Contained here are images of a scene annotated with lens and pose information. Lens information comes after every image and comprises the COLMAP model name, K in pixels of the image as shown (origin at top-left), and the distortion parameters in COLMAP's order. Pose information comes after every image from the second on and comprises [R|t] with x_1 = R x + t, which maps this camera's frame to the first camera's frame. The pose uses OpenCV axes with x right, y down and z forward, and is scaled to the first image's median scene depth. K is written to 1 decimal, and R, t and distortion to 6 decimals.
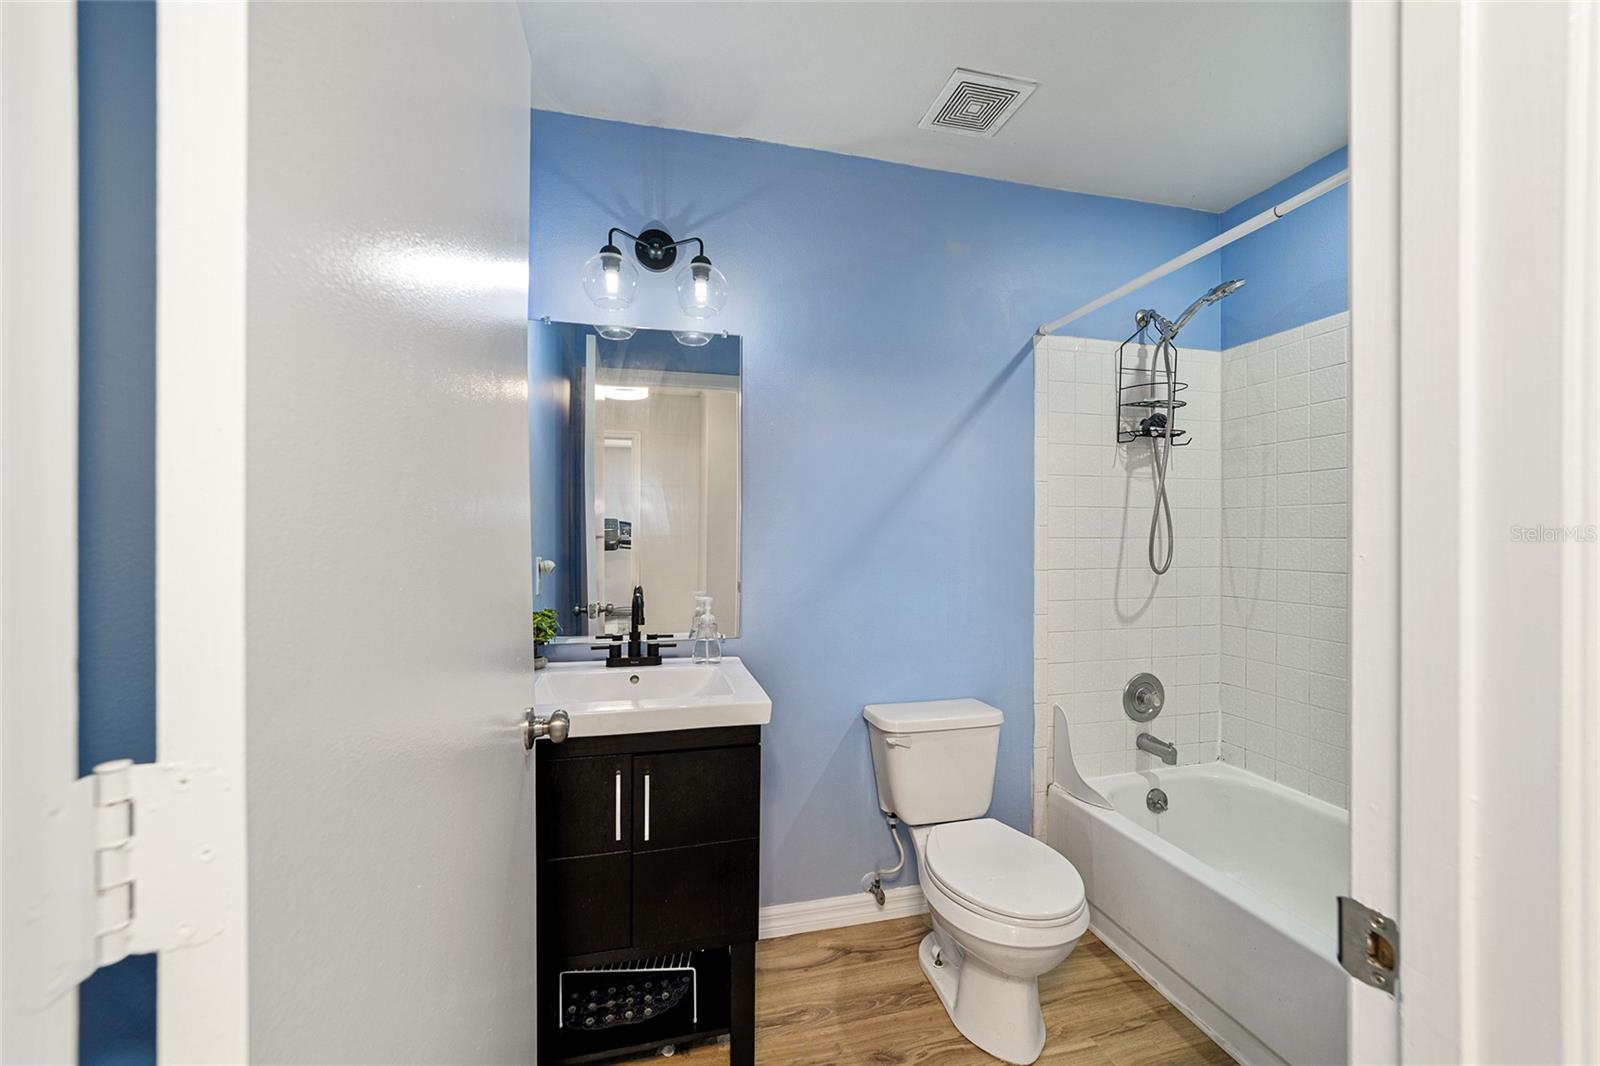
lens RADIAL K [[616.9, 0, 793.7], [0, 616.9, 531.8], [0, 0, 1]] dist [-0.016762, 0.007967]
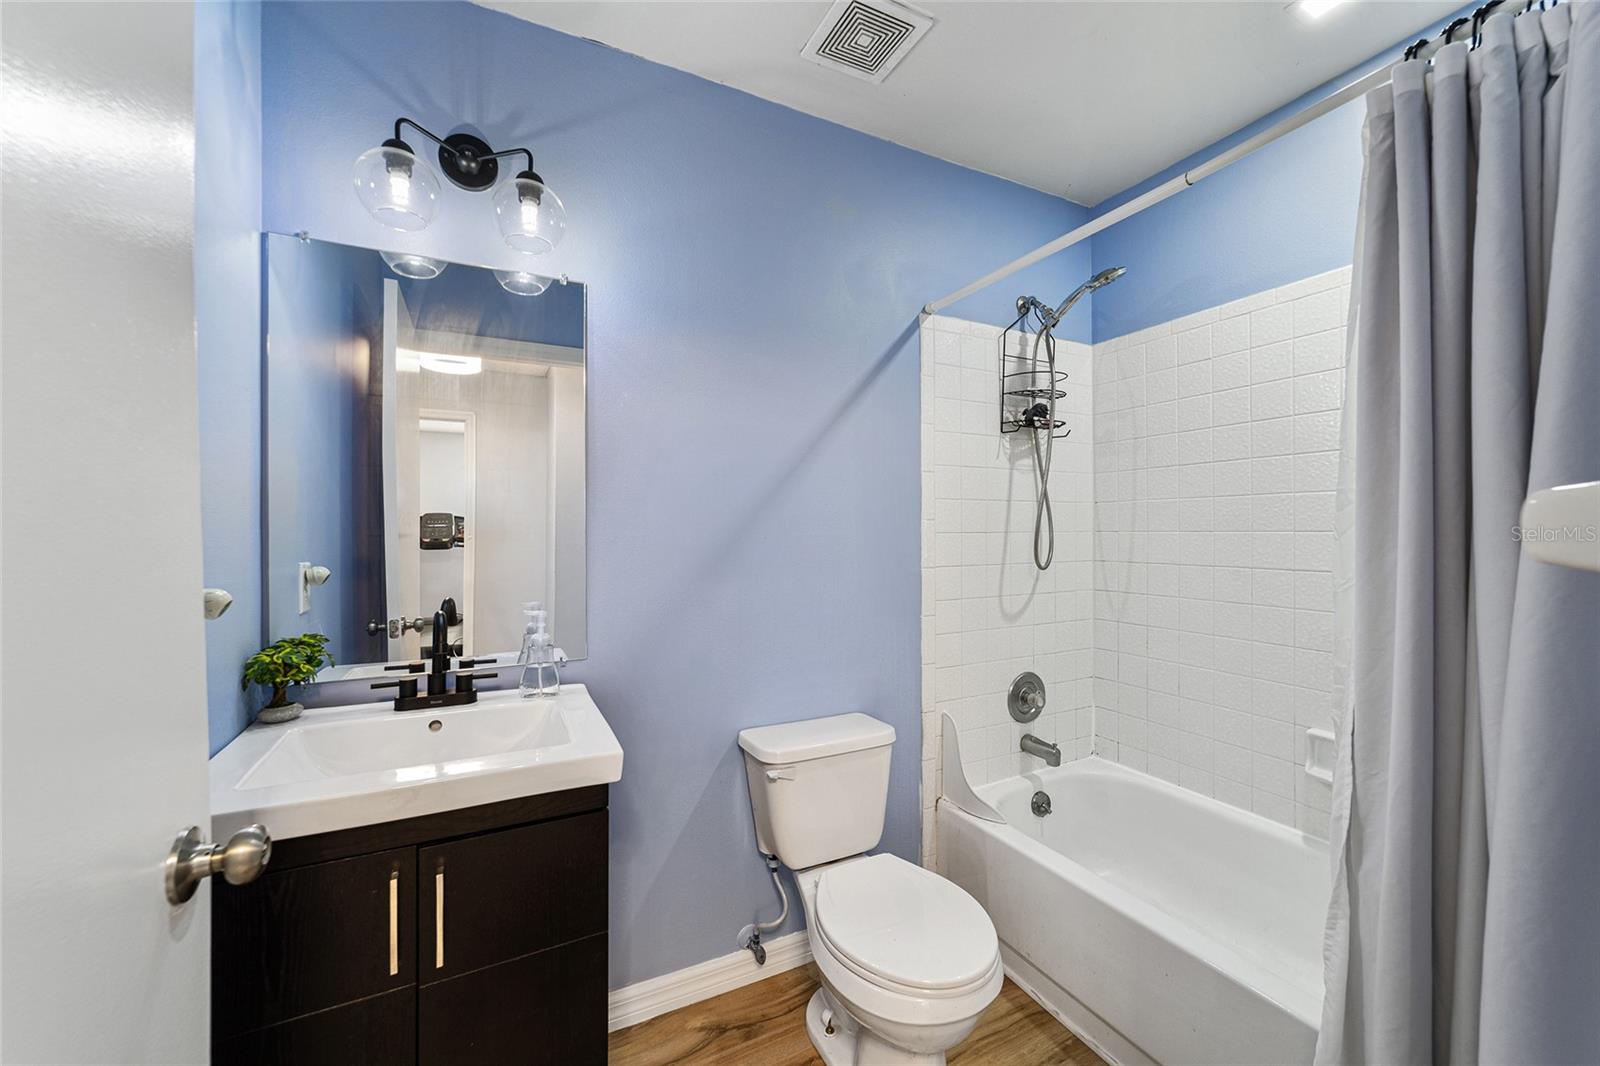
lens RADIAL K [[616.9, 0, 794.0], [0, 616.9, 528.2], [0, 0, 1]] dist [-0.016762, 0.007967]
pose [[0.975954, -0.004073, 0.217939, 0.003977], [0.004098, 0.999992, 0.000340, 0.002215], [-0.217938, 0.000562, 0.975962, 0.160902]]
